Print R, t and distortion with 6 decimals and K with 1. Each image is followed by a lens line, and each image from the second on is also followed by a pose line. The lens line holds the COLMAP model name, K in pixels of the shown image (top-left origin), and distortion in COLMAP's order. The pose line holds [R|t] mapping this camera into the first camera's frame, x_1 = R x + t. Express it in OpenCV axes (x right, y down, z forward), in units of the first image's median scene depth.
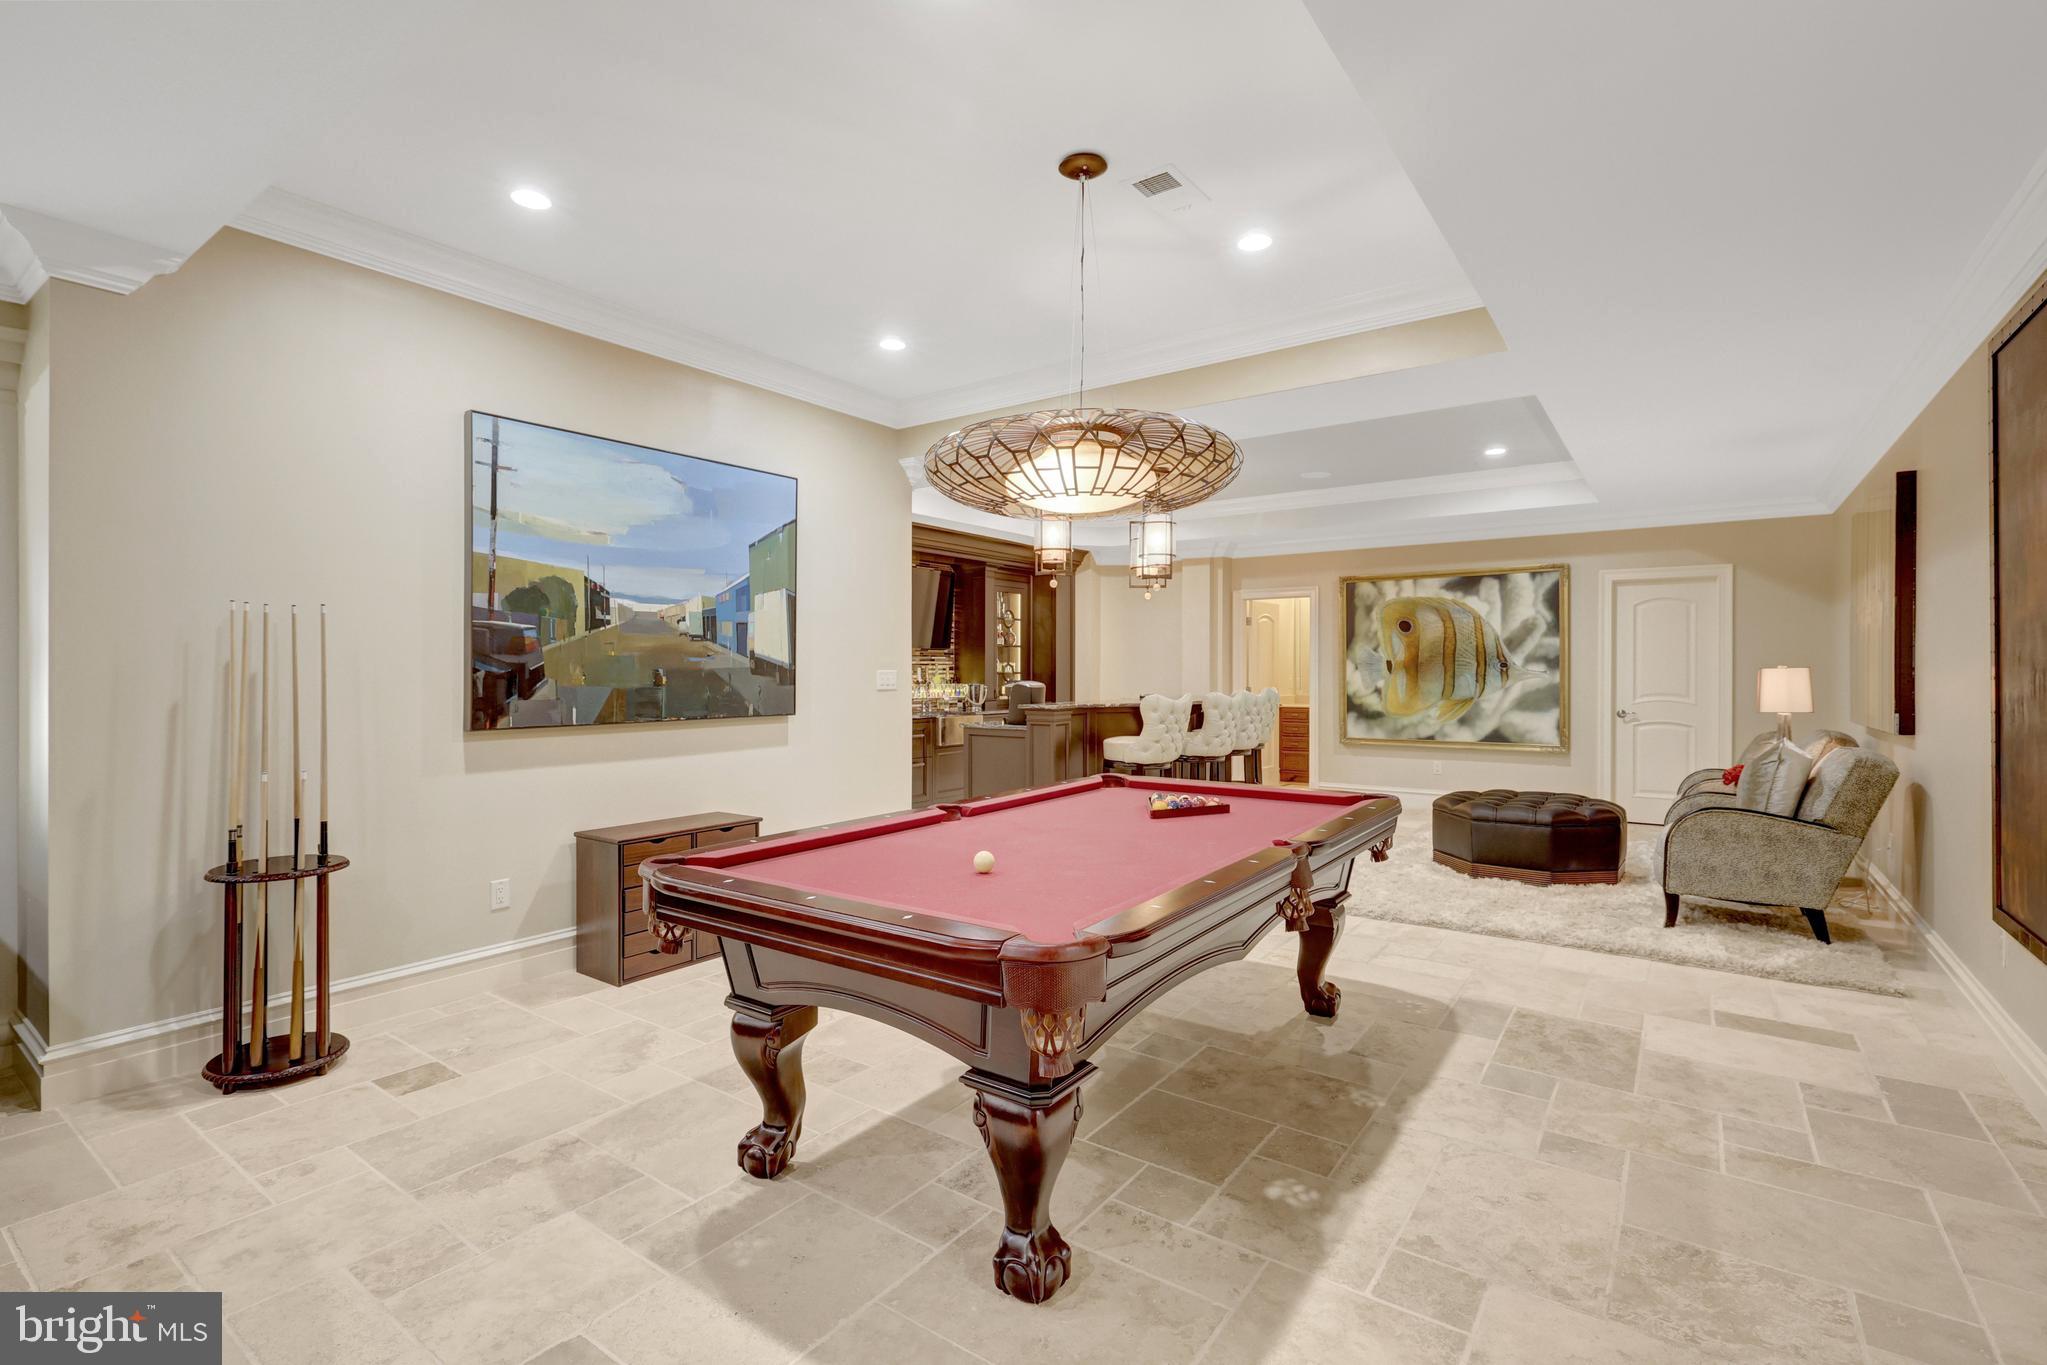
lens RADIAL K [[944.2, 0, 1018.8], [0, 944.2, 672.2], [0, 0, 1]] dist [0.000136, 0.000277]
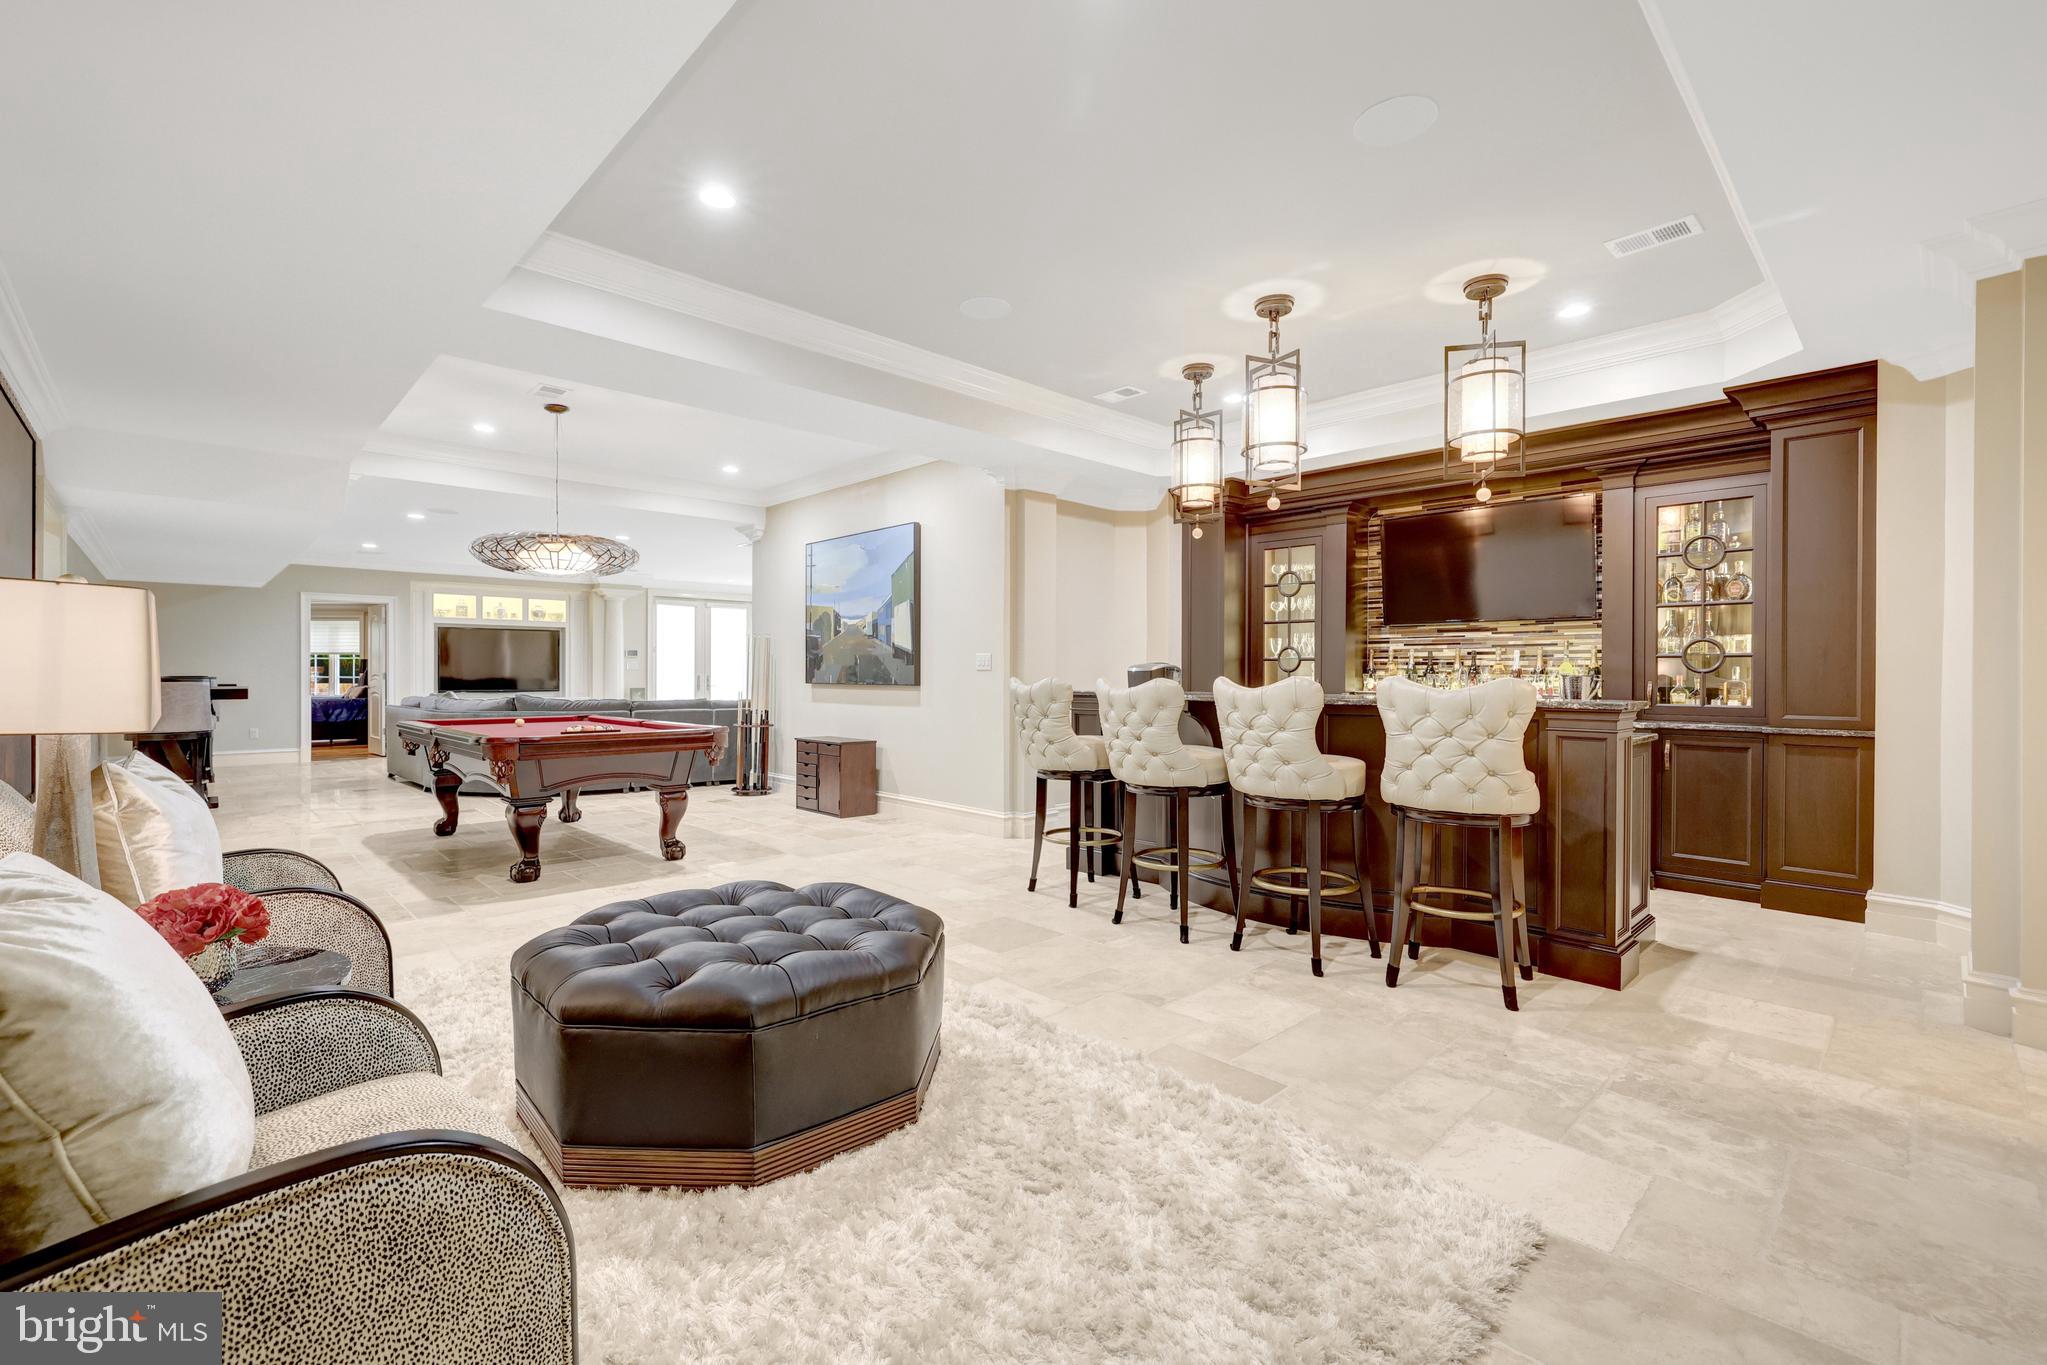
lens RADIAL K [[887.3, 0, 1020.6], [0, 887.3, 673.4], [0, 0, 1]] dist [-0.000602, -0.000033]
pose [[-0.190427, 0.006441, -0.981680, 1.187132], [-0.001253, 0.999976, 0.006804, 0.018729], [0.981701, 0.002526, -0.190414, 1.578684]]
